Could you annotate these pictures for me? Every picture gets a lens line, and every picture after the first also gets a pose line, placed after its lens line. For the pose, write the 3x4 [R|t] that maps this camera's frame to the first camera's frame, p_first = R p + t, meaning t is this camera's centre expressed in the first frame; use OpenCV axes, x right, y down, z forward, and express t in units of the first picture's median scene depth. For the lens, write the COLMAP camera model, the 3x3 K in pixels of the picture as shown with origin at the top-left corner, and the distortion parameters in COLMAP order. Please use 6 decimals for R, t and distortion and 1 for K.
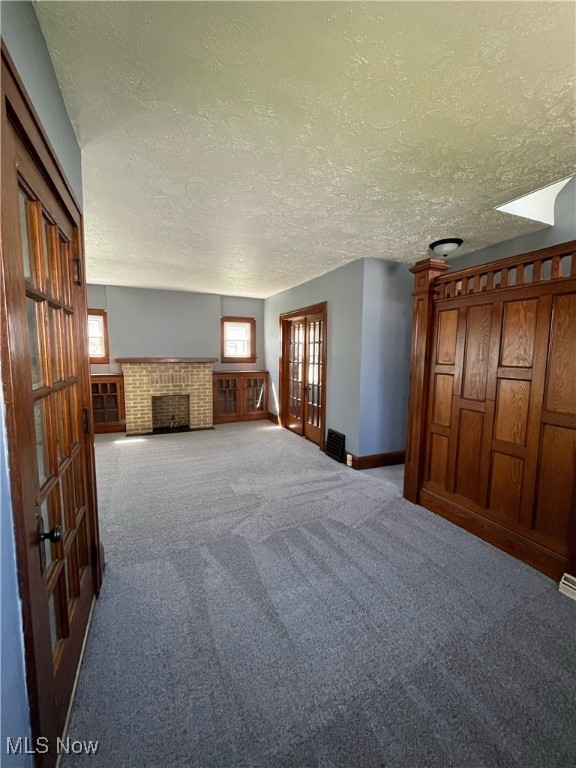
lens RADIAL K [[310.3, 0, 288.5], [0, 310.3, 384.5], [0, 0, 1]] dist [0.000002, -0.000251]
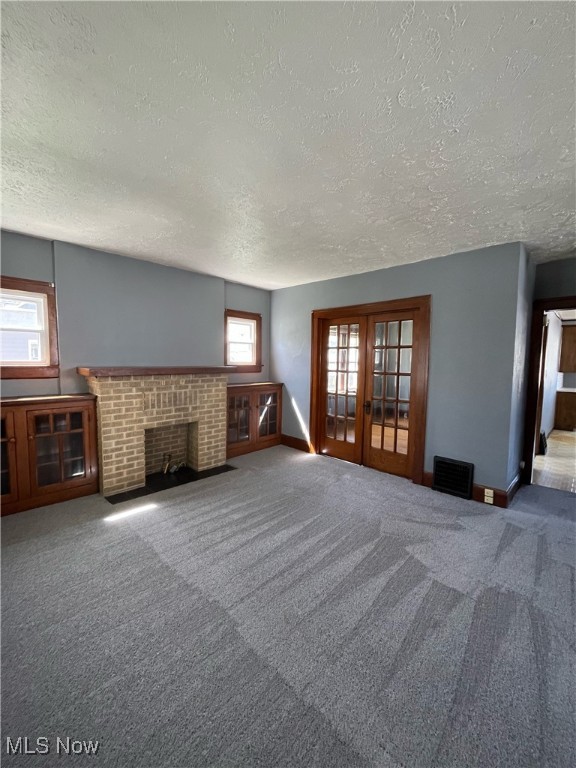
lens RADIAL K [[310.3, 0, 287.1], [0, 310.3, 385.2], [0, 0, 1]] dist [0.000002, -0.000251]
pose [[0.930943, -0.026816, 0.364179, -0.396507], [0.032956, 0.999400, -0.010655, -0.033522], [-0.363674, 0.021921, 0.931268, 0.314981]]
